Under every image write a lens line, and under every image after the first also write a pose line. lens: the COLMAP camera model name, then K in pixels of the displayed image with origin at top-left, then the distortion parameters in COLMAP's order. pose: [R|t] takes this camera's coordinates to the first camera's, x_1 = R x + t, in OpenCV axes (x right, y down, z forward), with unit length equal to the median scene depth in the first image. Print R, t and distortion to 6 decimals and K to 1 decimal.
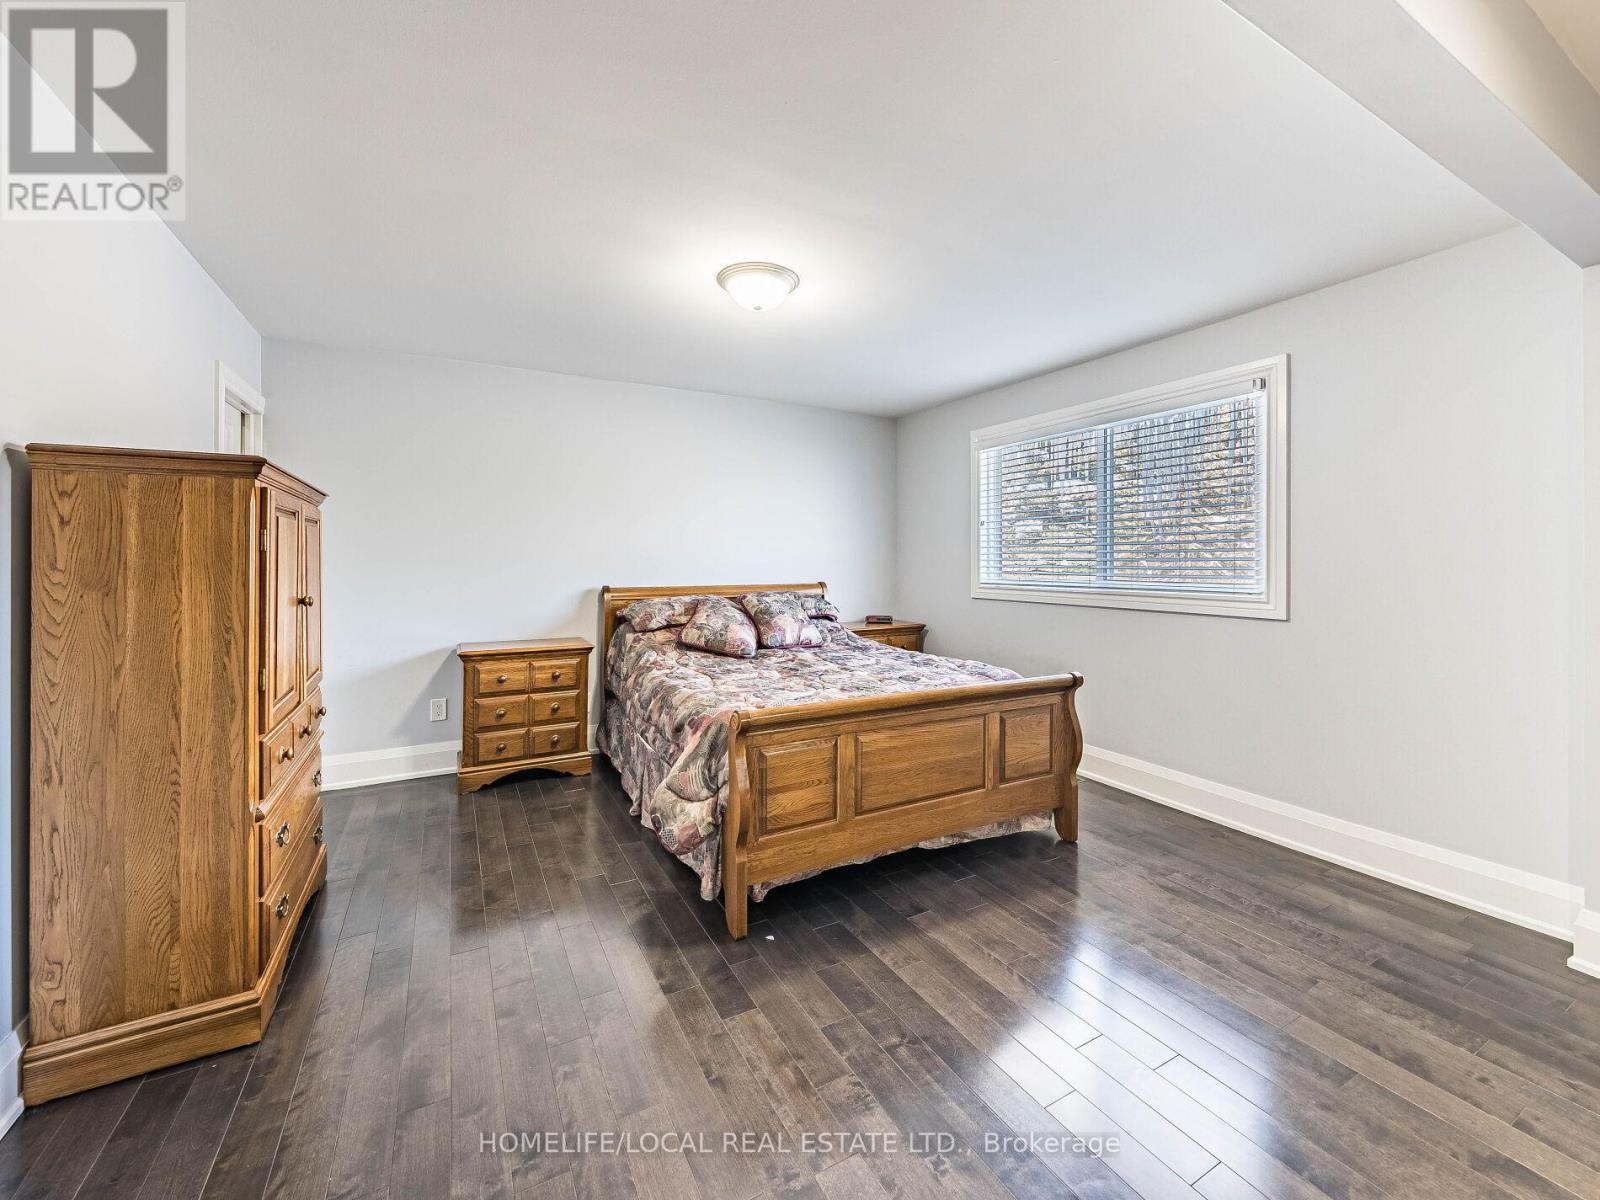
lens RADIAL K [[636.0, 0, 790.8], [0, 636.0, 563.5], [0, 0, 1]] dist [0.001485, -0.000028]
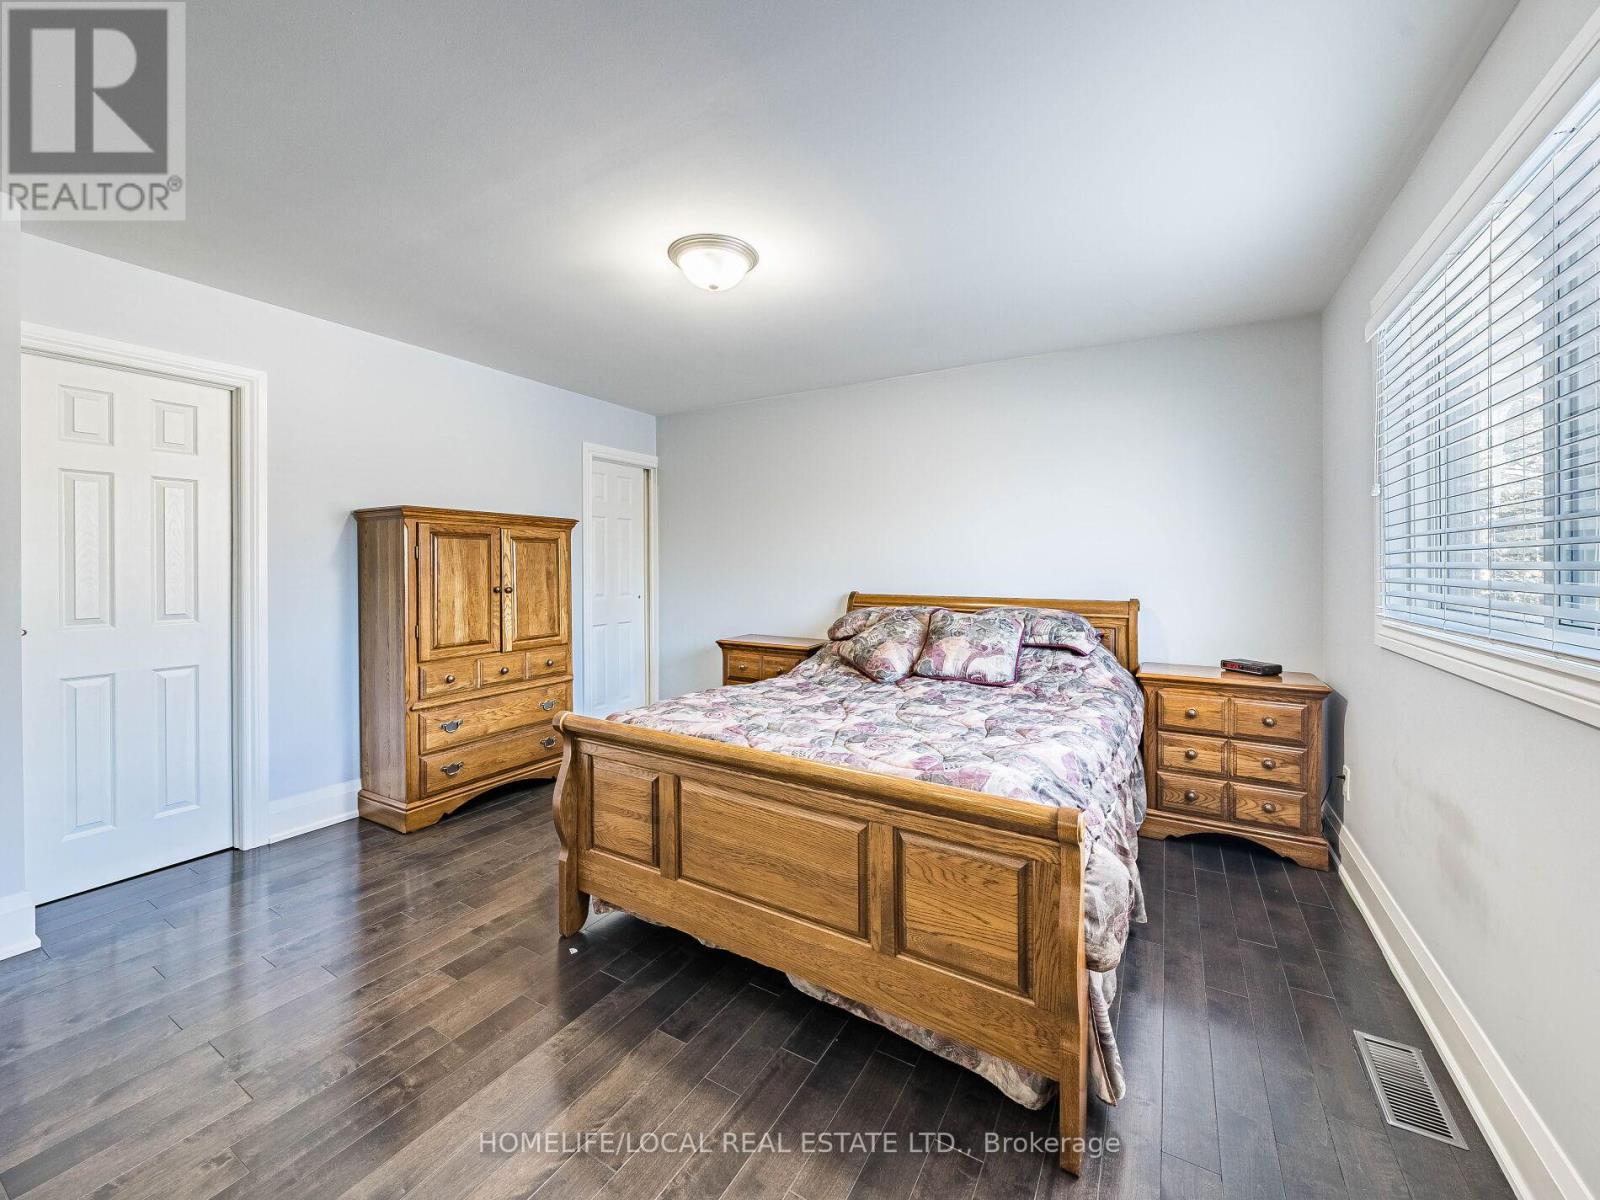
lens RADIAL K [[636.0, 0, 790.8], [0, 636.0, 563.5], [0, 0, 1]] dist [0.001485, -0.000028]
pose [[0.516324, -0.000671, -0.856393, 0.804273], [-0.006950, 0.999963, -0.004973, -0.004300], [0.856365, 0.008520, 0.516300, 0.637311]]
